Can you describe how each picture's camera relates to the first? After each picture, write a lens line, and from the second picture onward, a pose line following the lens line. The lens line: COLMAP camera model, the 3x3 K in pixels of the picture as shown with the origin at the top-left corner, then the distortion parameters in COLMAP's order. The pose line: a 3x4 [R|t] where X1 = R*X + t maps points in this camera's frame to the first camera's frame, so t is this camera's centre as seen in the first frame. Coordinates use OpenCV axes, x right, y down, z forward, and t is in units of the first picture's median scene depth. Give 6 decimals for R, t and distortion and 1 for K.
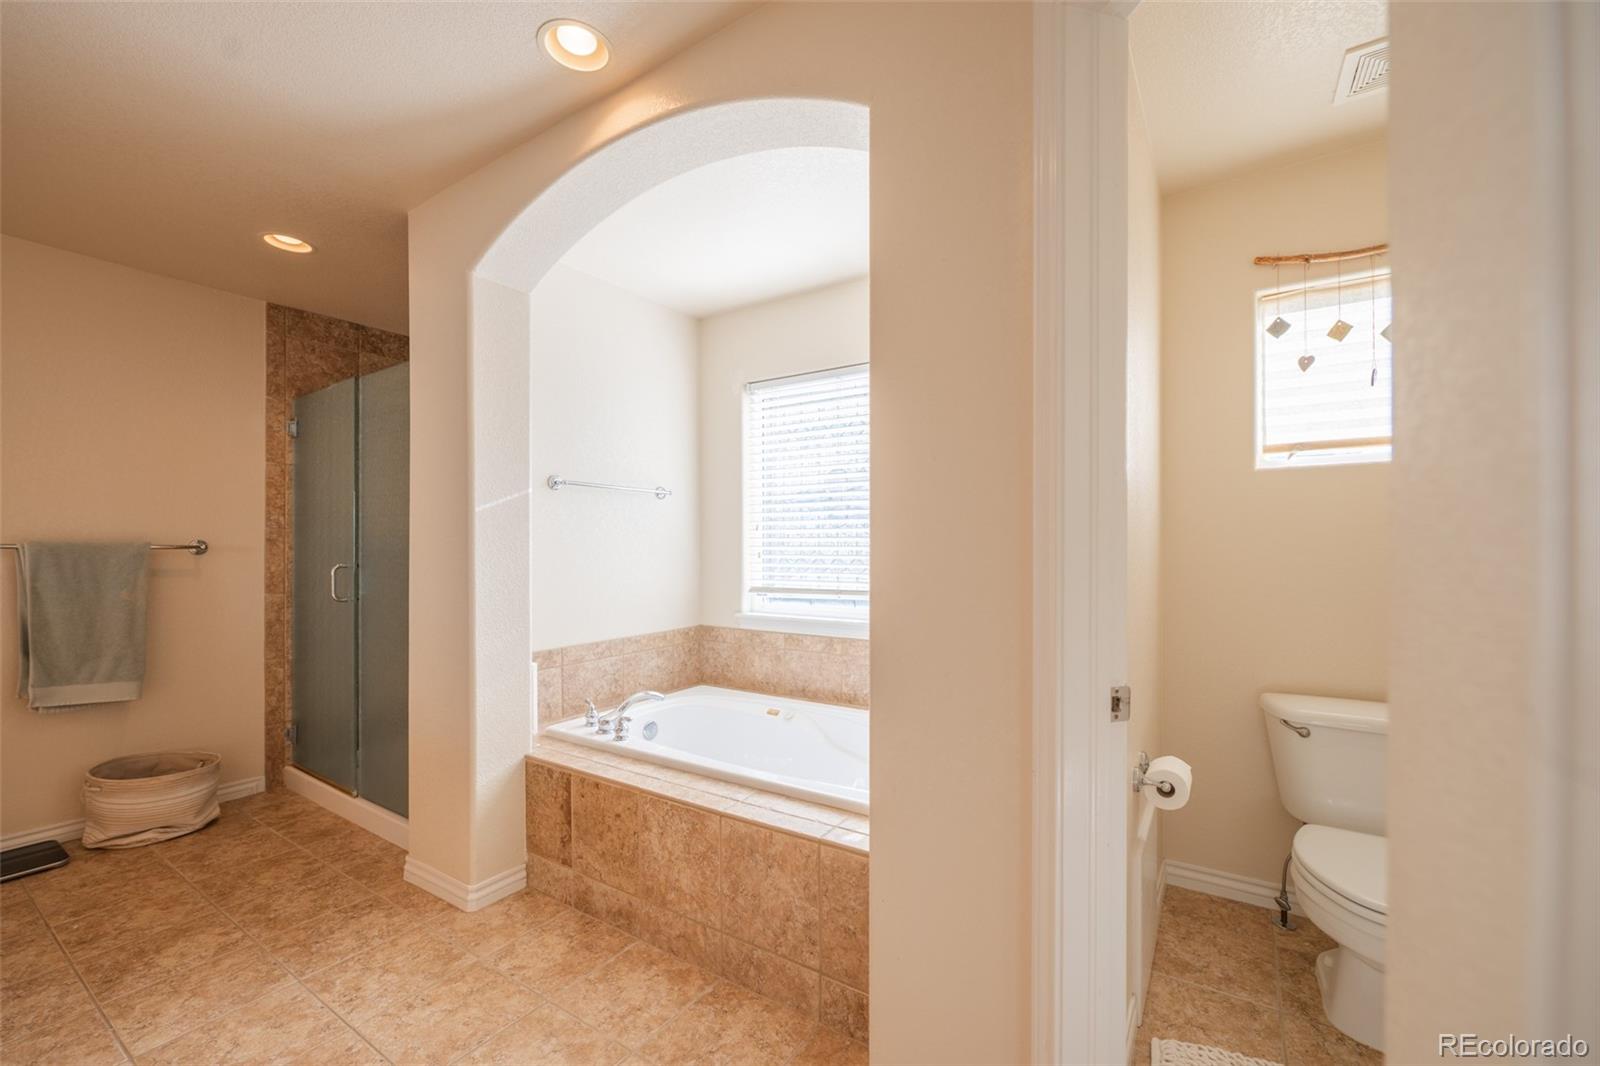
lens RADIAL K [[640.3, 0, 800.9], [0, 640.3, 536.1], [0, 0, 1]] dist [-0.000374, -0.000430]
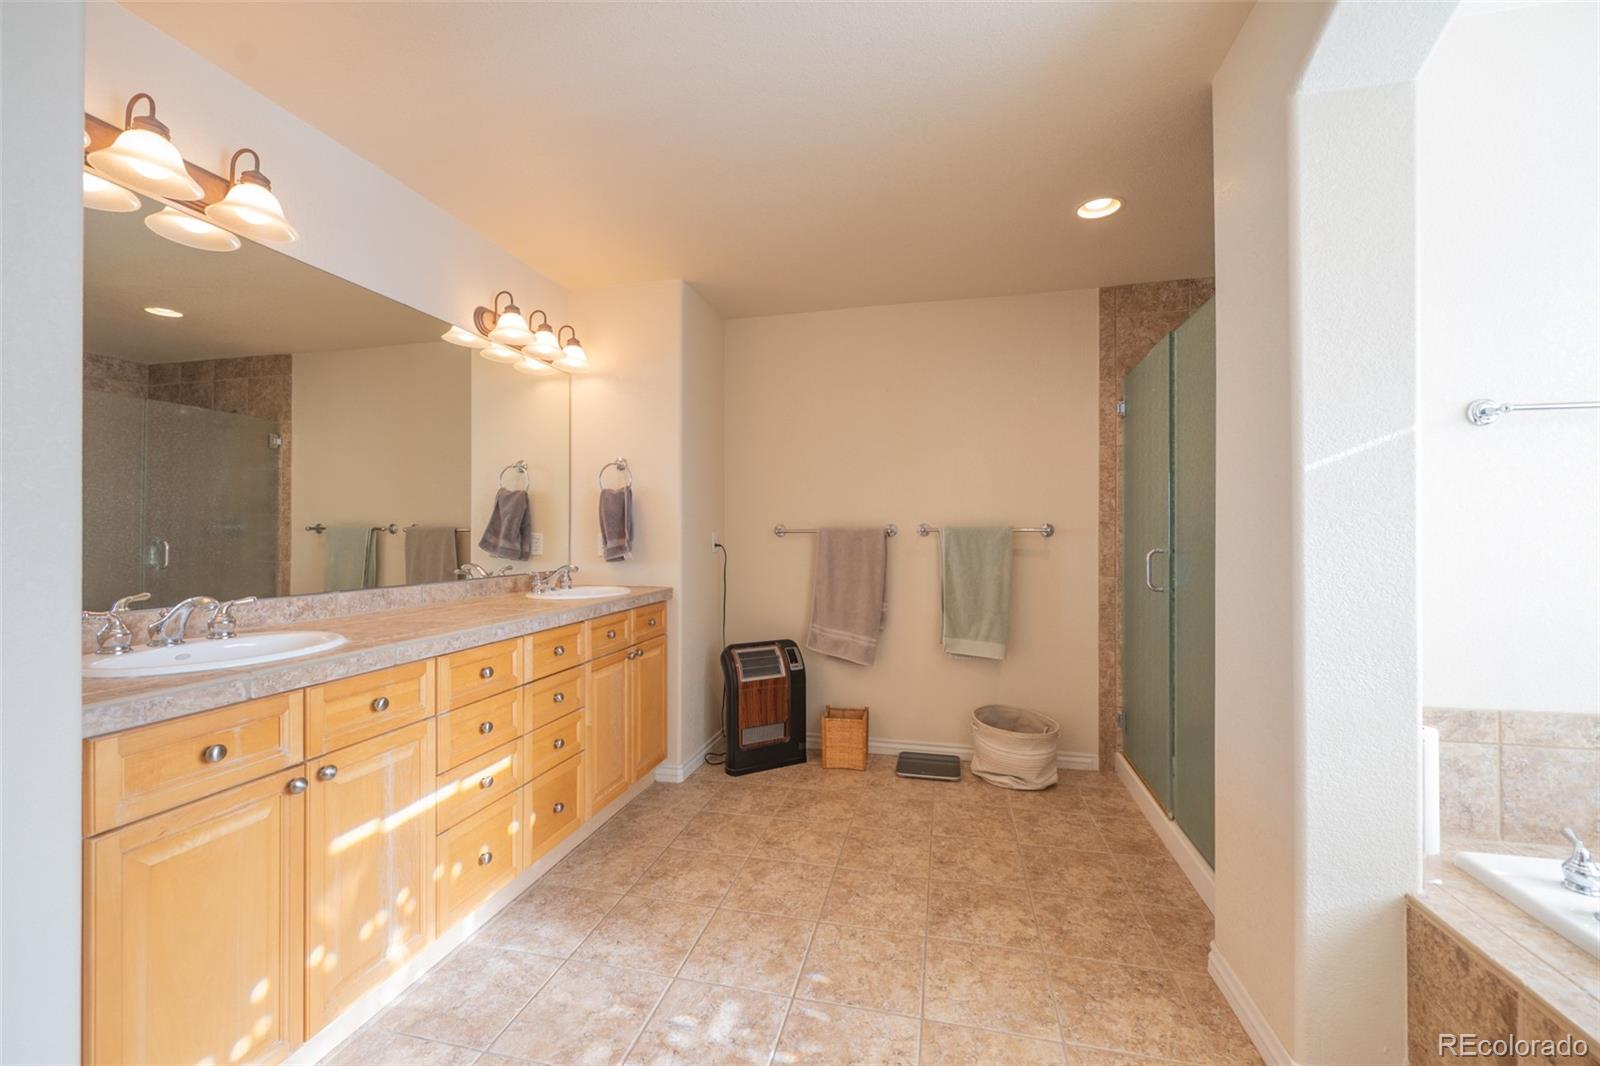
lens RADIAL K [[640.3, 0, 800.9], [0, 640.3, 536.1], [0, 0, 1]] dist [-0.000374, -0.000430]
pose [[0.362644, 0.005789, -0.931910, -0.079429], [0.019016, 0.999727, 0.013611, 0.005189], [0.931734, -0.022657, 0.362434, 0.242995]]
